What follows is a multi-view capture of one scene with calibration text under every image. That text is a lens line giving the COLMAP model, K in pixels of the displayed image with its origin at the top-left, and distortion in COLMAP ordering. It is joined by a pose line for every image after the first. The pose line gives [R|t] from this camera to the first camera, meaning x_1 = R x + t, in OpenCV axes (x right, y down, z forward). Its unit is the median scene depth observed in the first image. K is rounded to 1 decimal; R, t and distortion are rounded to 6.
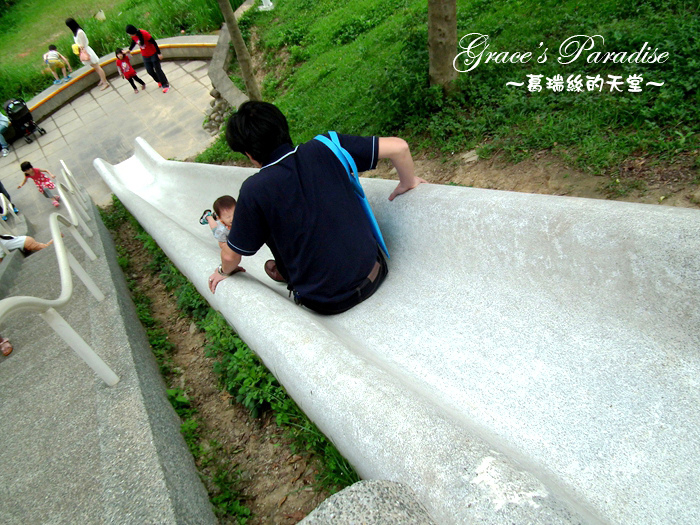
lens RADIAL K [[598.2, 0, 349.2], [0, 598.2, 258.8], [0, 0, 1]] dist [-0.033178, -0.007525]
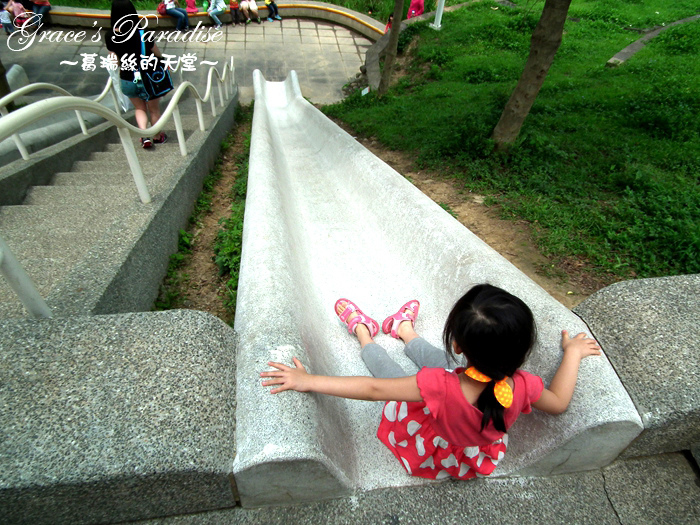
lens RADIAL K [[479.9, 0, 354.1], [0, 479.9, 262.5], [0, 0, 1]] dist [-0.019485, 0.006153]
pose [[0.857488, 0.509806, -0.069370, 0.111616], [-0.504334, 0.859539, 0.082708, -0.005582], [0.101791, -0.035935, 0.994156, -0.048320]]
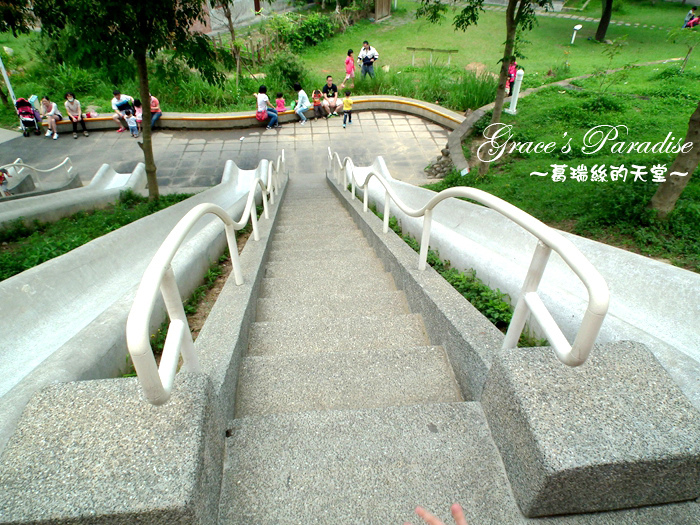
lens RADIAL K [[479.9, 0, 350.1], [0, 479.9, 261.3], [0, 0, 1]] dist [-0.019485, 0.006153]
pose [[0.857362, 0.465252, -0.220160, -0.181579], [-0.480088, 0.877072, -0.016123, 0.196506], [0.185595, 0.119520, 0.975330, -0.224768]]
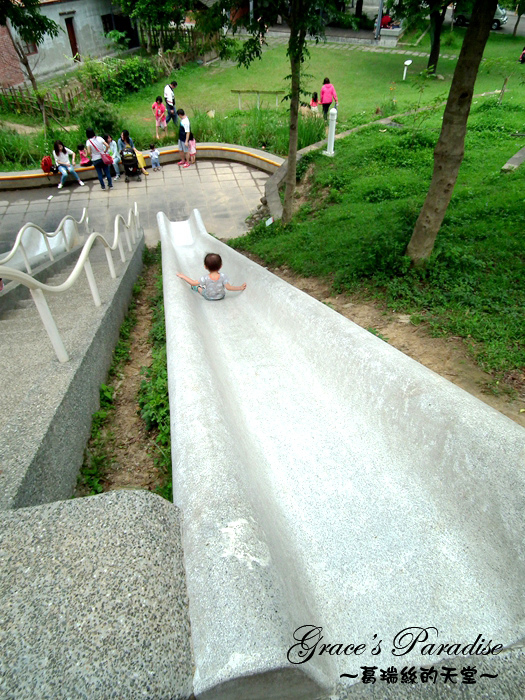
lens RADIAL K [[479.9, 0, 264.3], [0, 479.9, 334.9], [0, 0, 1]] dist [-0.019485, 0.006153]
pose [[0.904668, 0.406577, -0.127557, 0.079454], [-0.411149, 0.911506, -0.010632, -0.011196], [0.111946, 0.062063, 0.991774, -0.012074]]
